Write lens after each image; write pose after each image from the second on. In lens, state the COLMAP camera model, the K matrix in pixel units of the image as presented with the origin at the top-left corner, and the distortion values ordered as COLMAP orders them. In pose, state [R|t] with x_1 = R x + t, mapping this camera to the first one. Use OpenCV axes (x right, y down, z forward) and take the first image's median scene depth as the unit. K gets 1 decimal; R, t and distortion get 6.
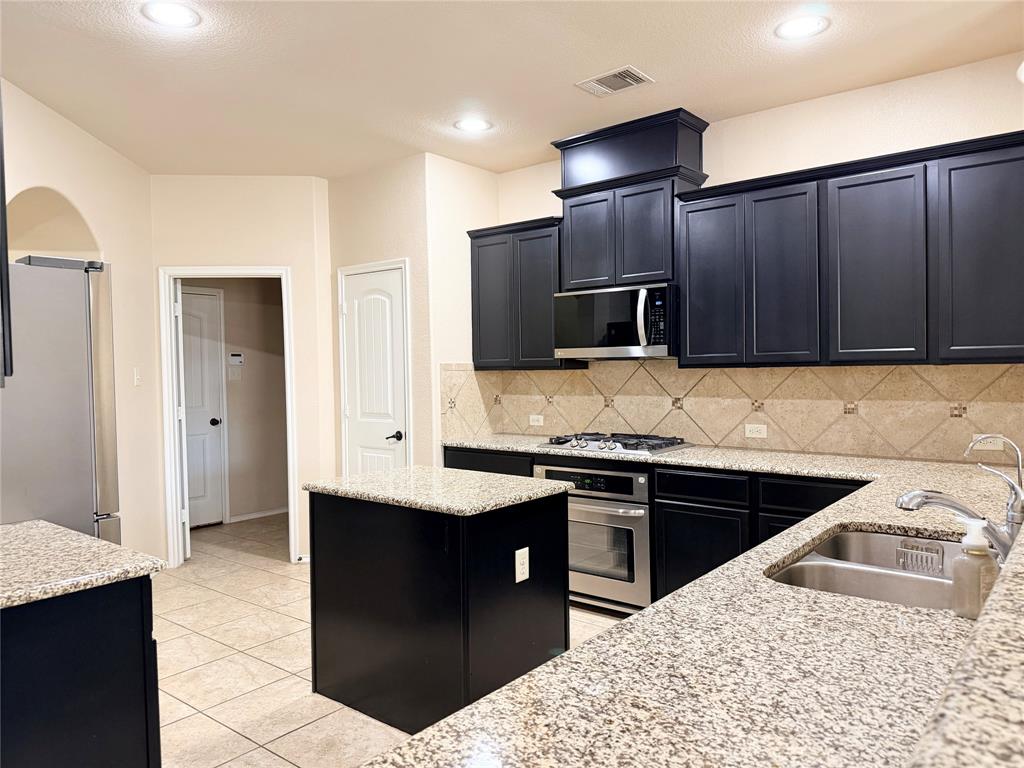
lens RADIAL K [[735.8, 0, 512.0], [0, 735.8, 384.0], [0, 0, 1]] dist [0.074638, -0.127108]
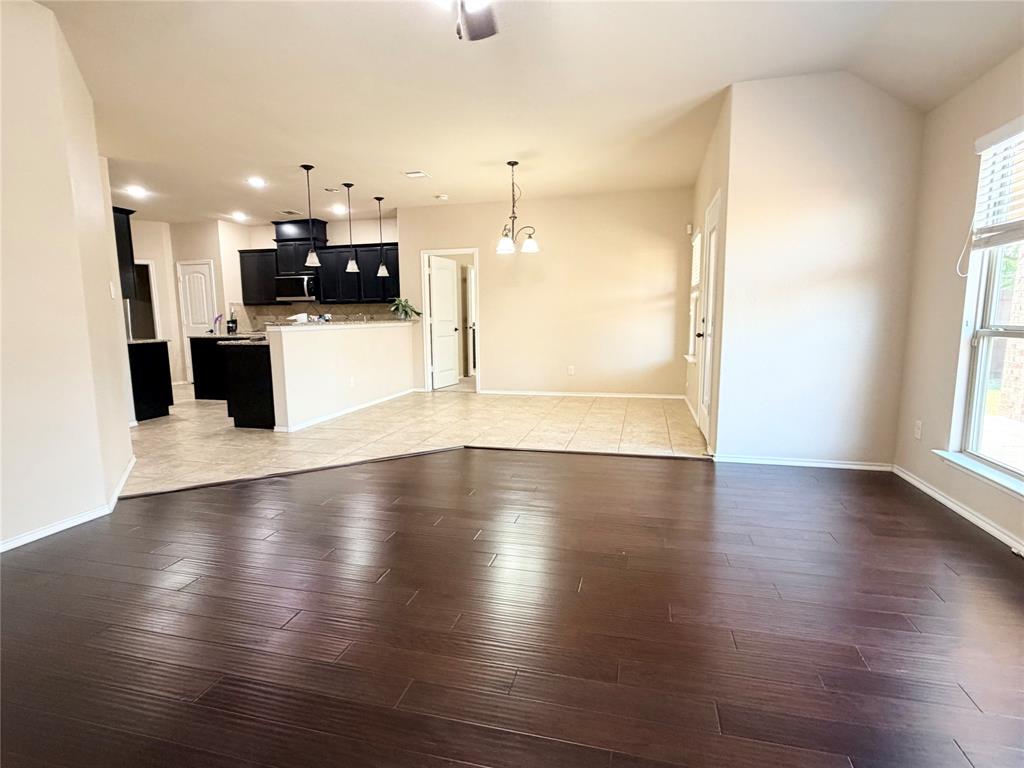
lens RADIAL K [[510.2, 0, 512.0], [0, 510.2, 384.0], [0, 0, 1]] dist [0.016068, 0.000308]
pose [[0.912833, -0.040628, 0.406306, 0.069887], [0.004986, 0.996073, 0.088400, 0.109285], [-0.408302, -0.078668, 0.909451, -1.122773]]
